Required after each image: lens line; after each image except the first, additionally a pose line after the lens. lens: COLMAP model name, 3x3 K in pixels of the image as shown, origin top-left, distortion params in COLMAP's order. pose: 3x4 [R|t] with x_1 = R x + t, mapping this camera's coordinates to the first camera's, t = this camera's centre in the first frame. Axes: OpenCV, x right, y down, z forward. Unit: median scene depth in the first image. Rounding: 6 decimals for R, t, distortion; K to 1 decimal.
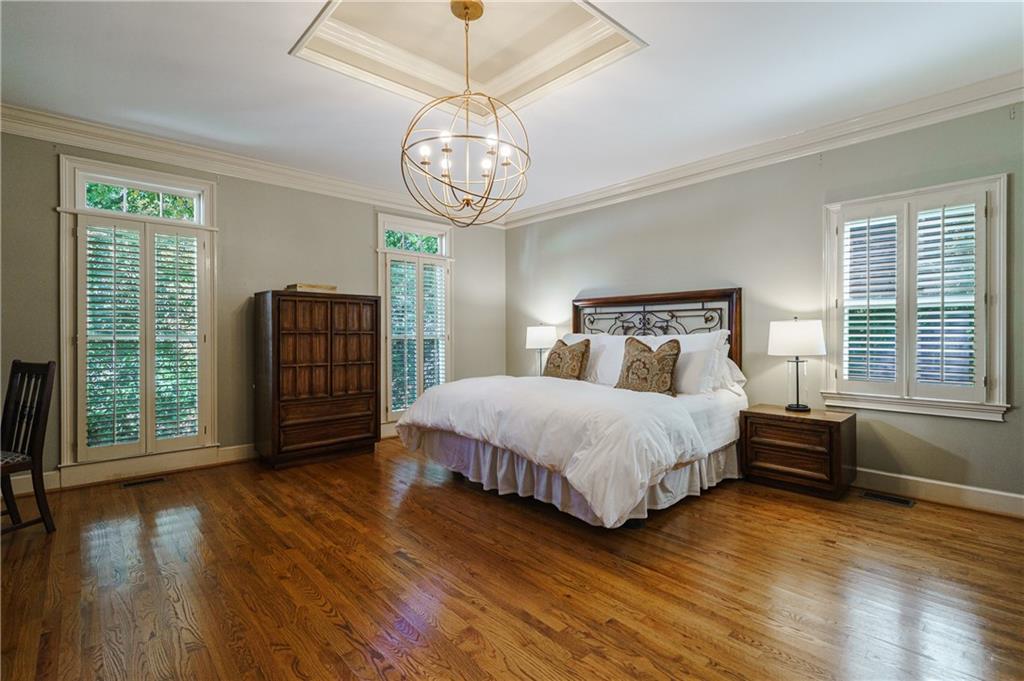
lens RADIAL K [[480.0, 0, 511.9], [0, 480.0, 335.5], [0, 0, 1]] dist [-0.001551, 0.000075]
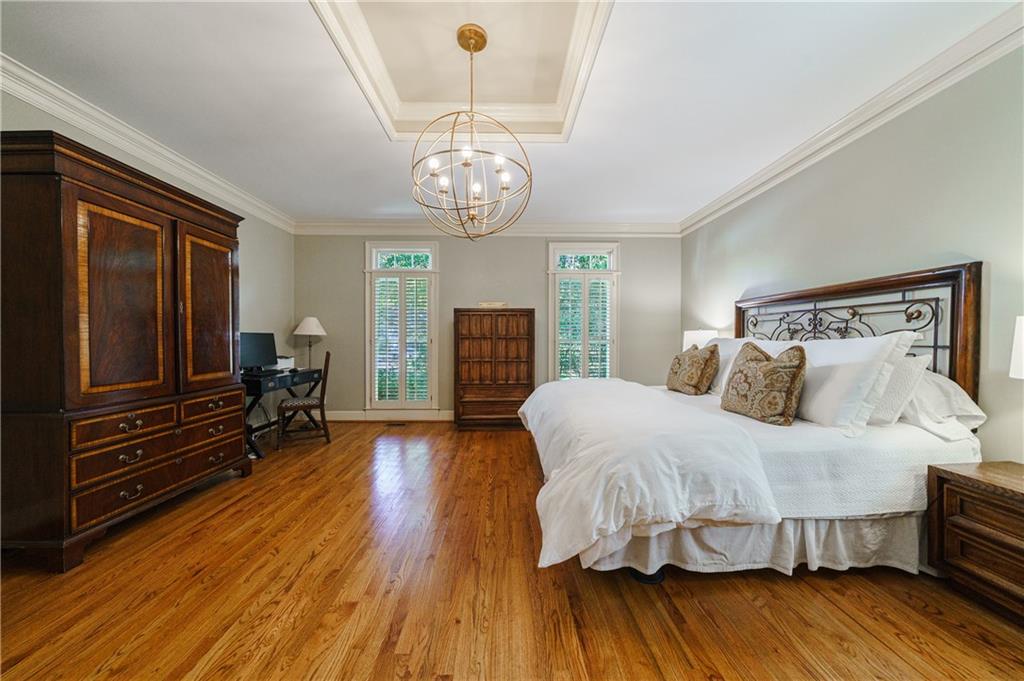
lens RADIAL K [[352.6, 0, 510.7], [0, 352.6, 344.1], [0, 0, 1]] dist [-0.005776, -0.000006]
pose [[0.755211, 0.011686, -0.655378, 0.319692], [-0.002424, 0.999884, 0.015036, -0.001326], [0.655478, -0.009767, 0.755151, 0.283209]]
